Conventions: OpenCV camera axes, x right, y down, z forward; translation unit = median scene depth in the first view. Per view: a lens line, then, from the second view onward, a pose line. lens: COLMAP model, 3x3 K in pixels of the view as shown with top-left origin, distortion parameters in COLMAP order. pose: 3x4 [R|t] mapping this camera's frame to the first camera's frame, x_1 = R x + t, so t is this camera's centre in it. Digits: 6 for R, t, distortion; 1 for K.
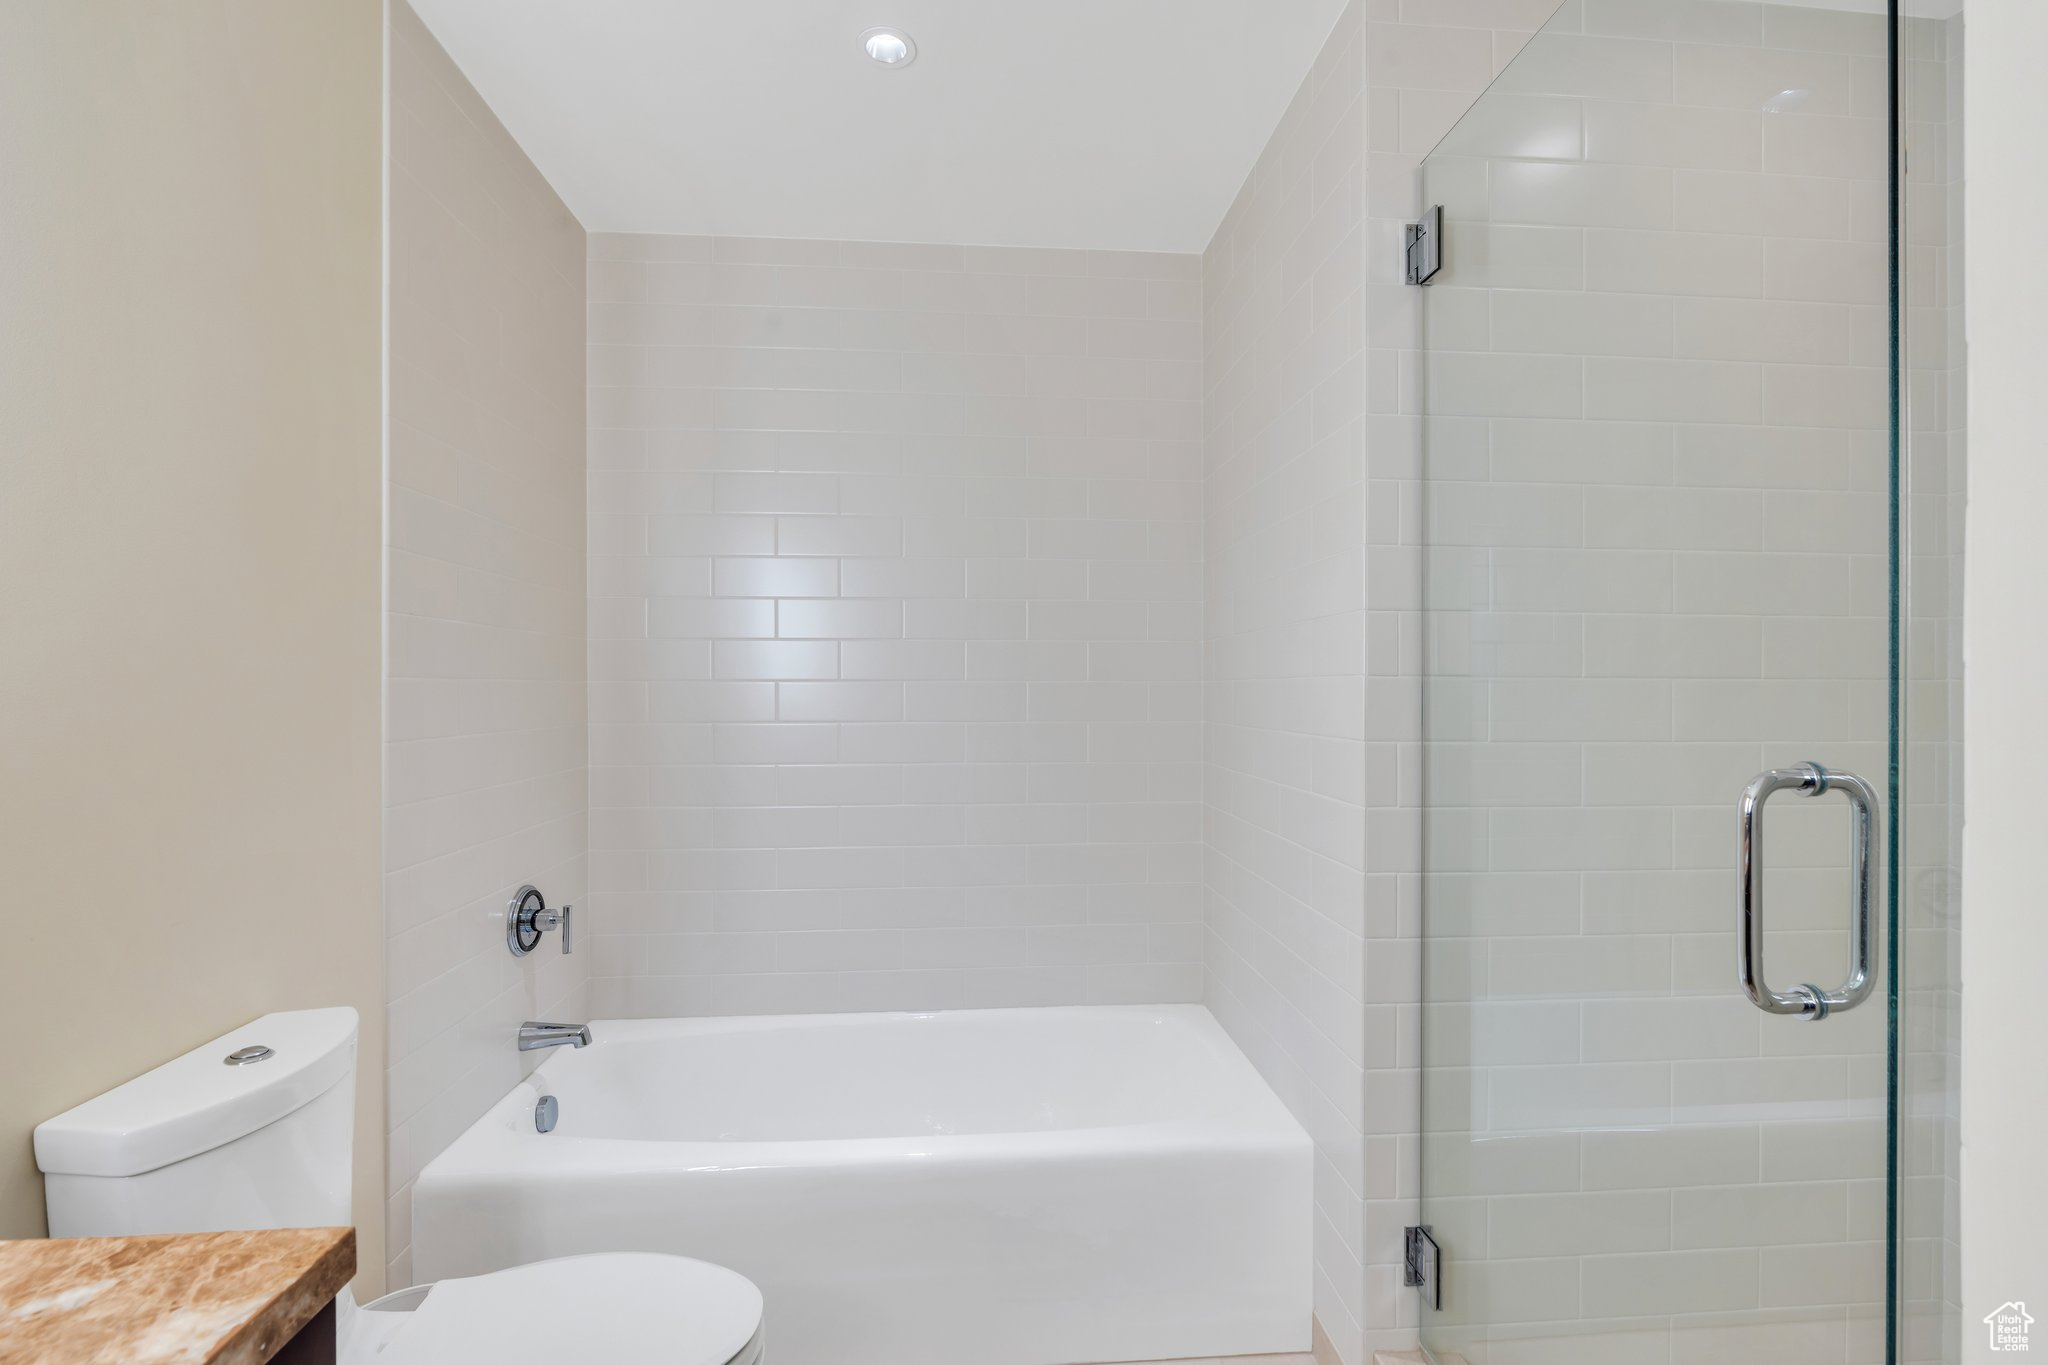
lens RADIAL K [[913.7, 0, 1027.8], [0, 913.7, 673.9], [0, 0, 1]] dist [-0.012457, 0.000392]
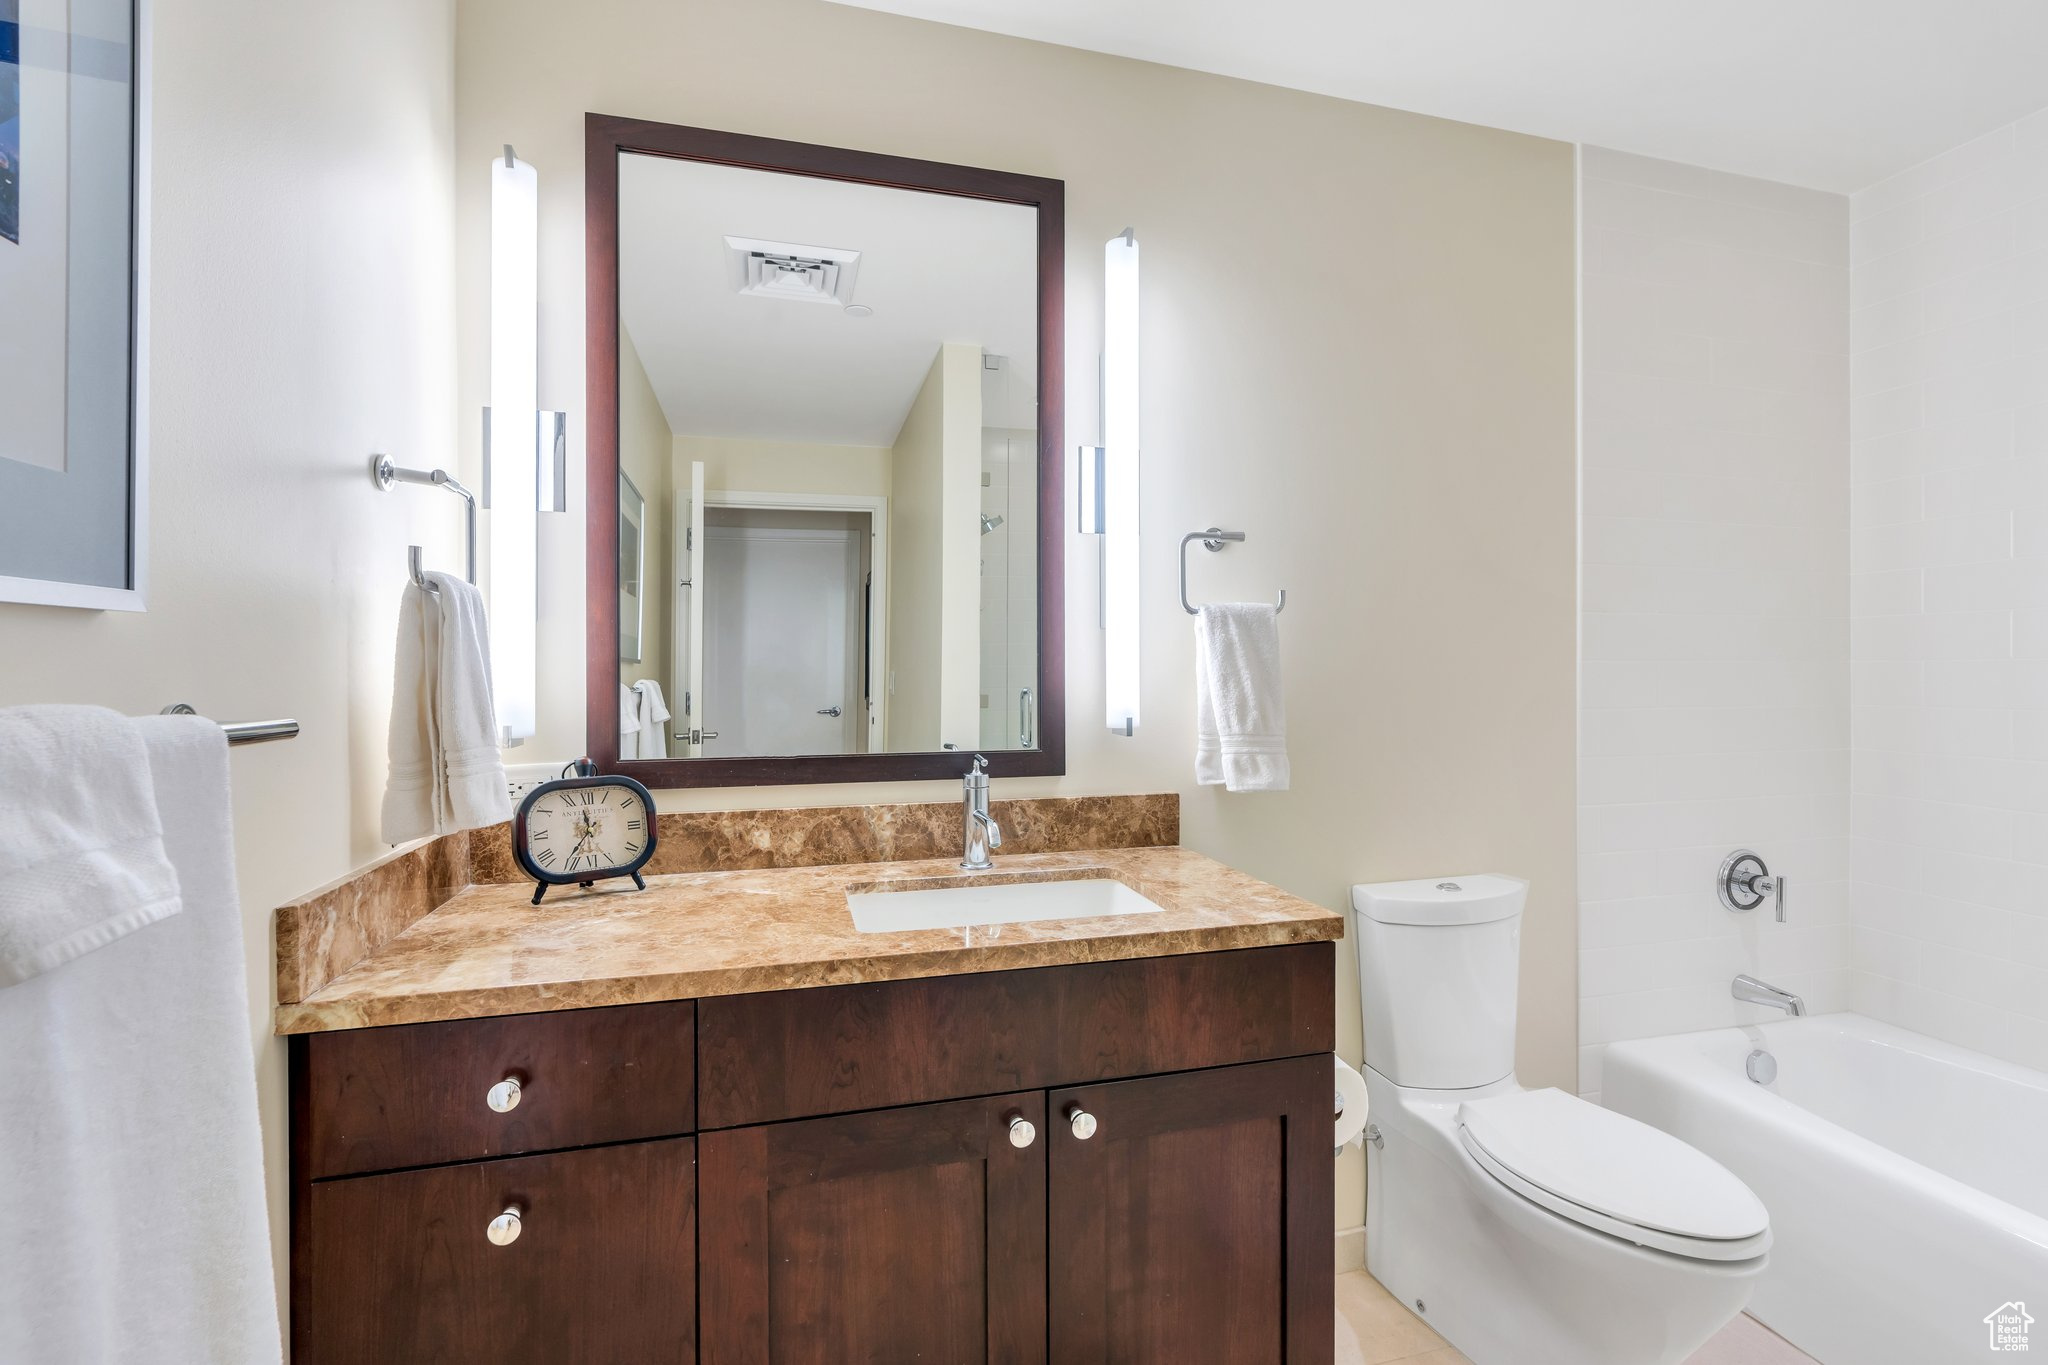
lens RADIAL K [[913.7, 0, 1027.8], [0, 913.7, 673.9], [0, 0, 1]] dist [-0.012457, 0.000392]
pose [[0.176808, 0.008689, -0.984207, 0.363155], [0.010513, 0.999887, 0.010716, 0.002094], [0.984189, -0.012241, 0.176696, -0.032530]]
